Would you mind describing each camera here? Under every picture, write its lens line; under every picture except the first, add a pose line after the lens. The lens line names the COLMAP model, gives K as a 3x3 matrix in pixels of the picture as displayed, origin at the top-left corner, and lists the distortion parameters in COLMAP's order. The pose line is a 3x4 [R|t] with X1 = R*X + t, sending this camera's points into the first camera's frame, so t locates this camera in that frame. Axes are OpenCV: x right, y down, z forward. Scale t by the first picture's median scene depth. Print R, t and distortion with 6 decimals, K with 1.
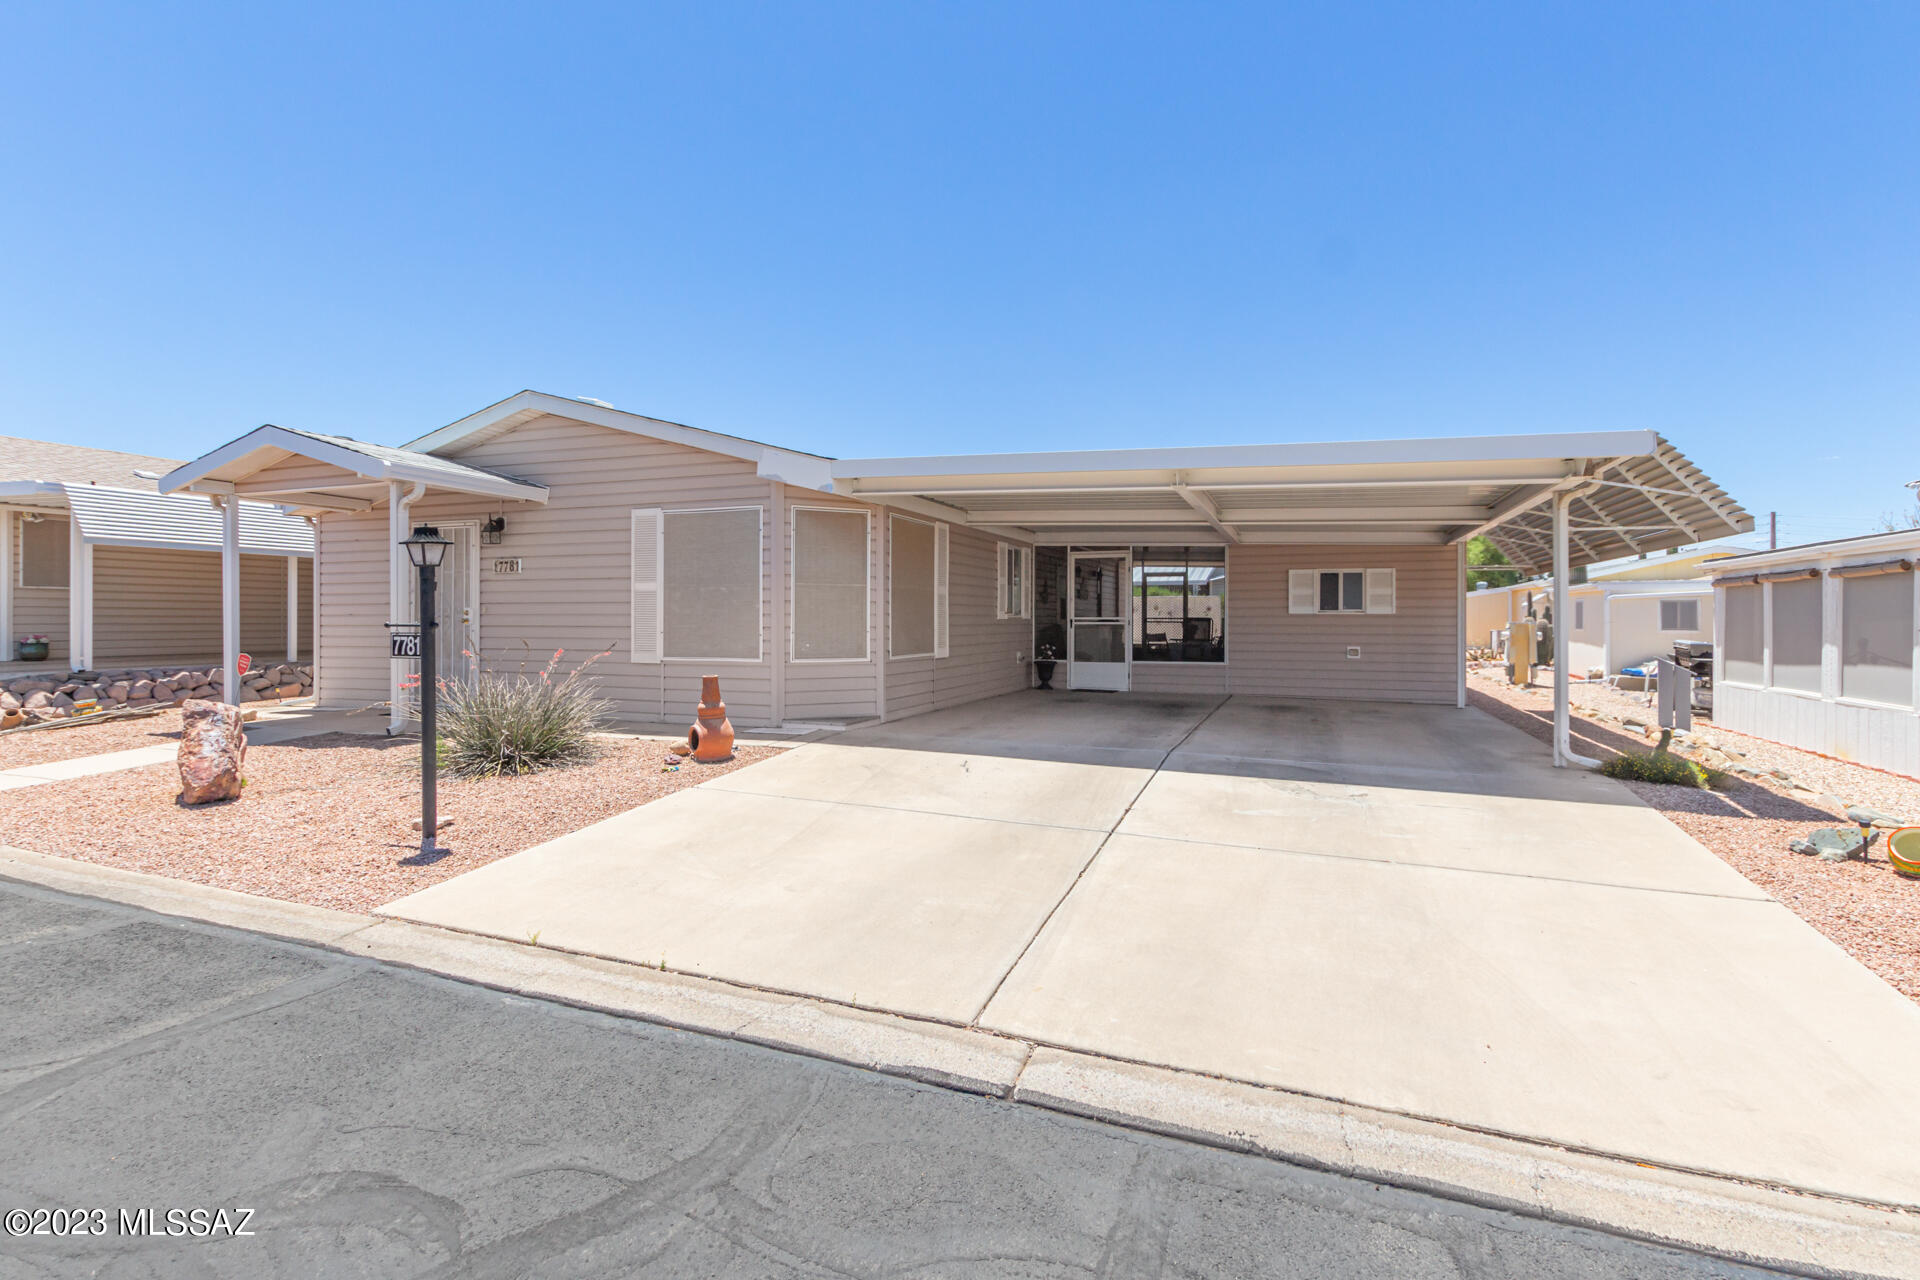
lens RADIAL K [[907.9, 0, 953.5], [0, 907.9, 633.5], [0, 0, 1]] dist [0.005975, 0.000652]
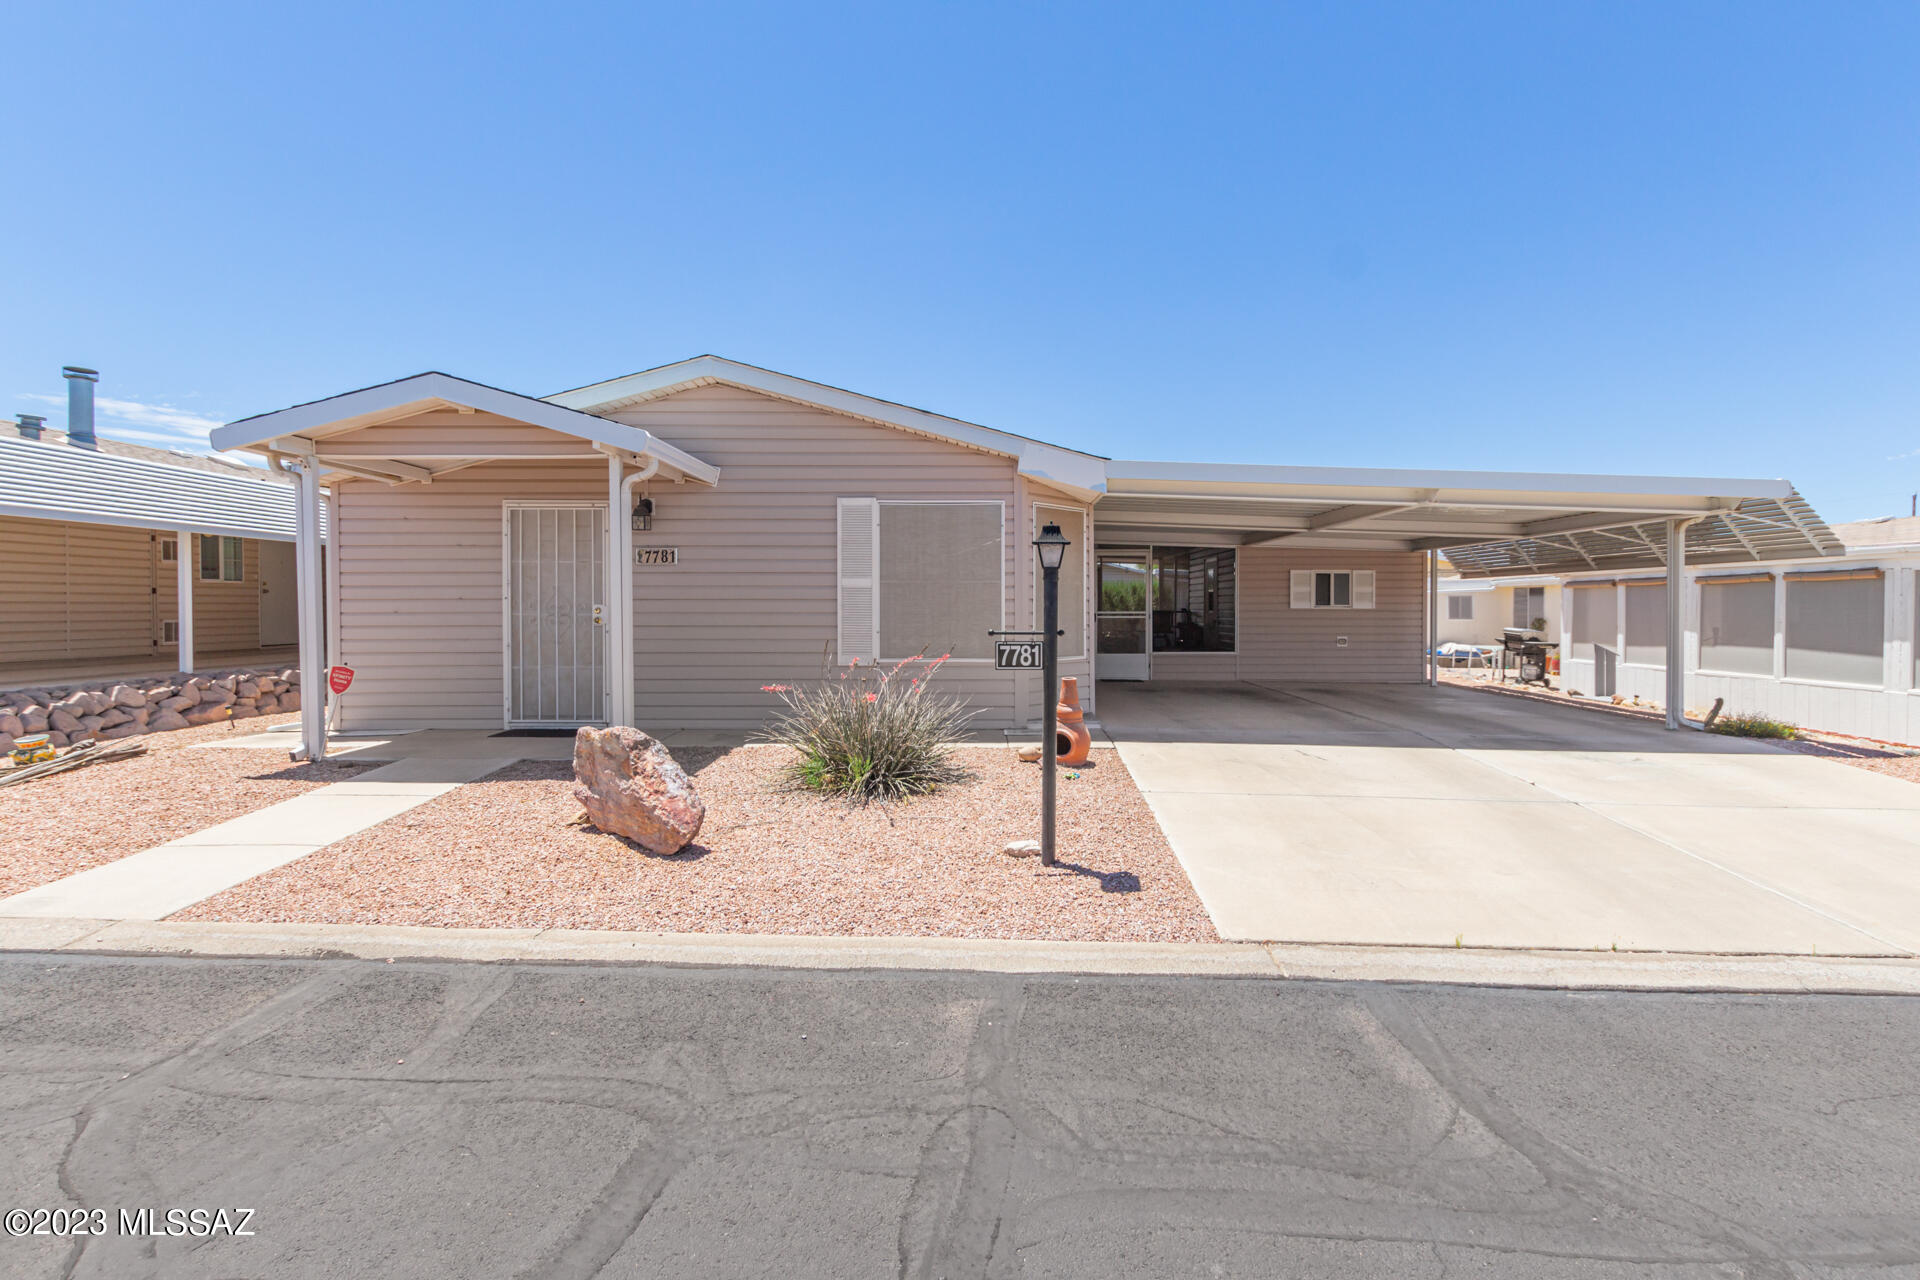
lens RADIAL K [[907.9, 0, 950.3], [0, 907.9, 632.9], [0, 0, 1]] dist [0.005975, 0.000652]
pose [[0.935686, -0.010867, 0.352666, -0.572058], [0.006220, 0.999878, 0.014307, -0.013015], [-0.352779, -0.011194, 0.935640, 0.103190]]
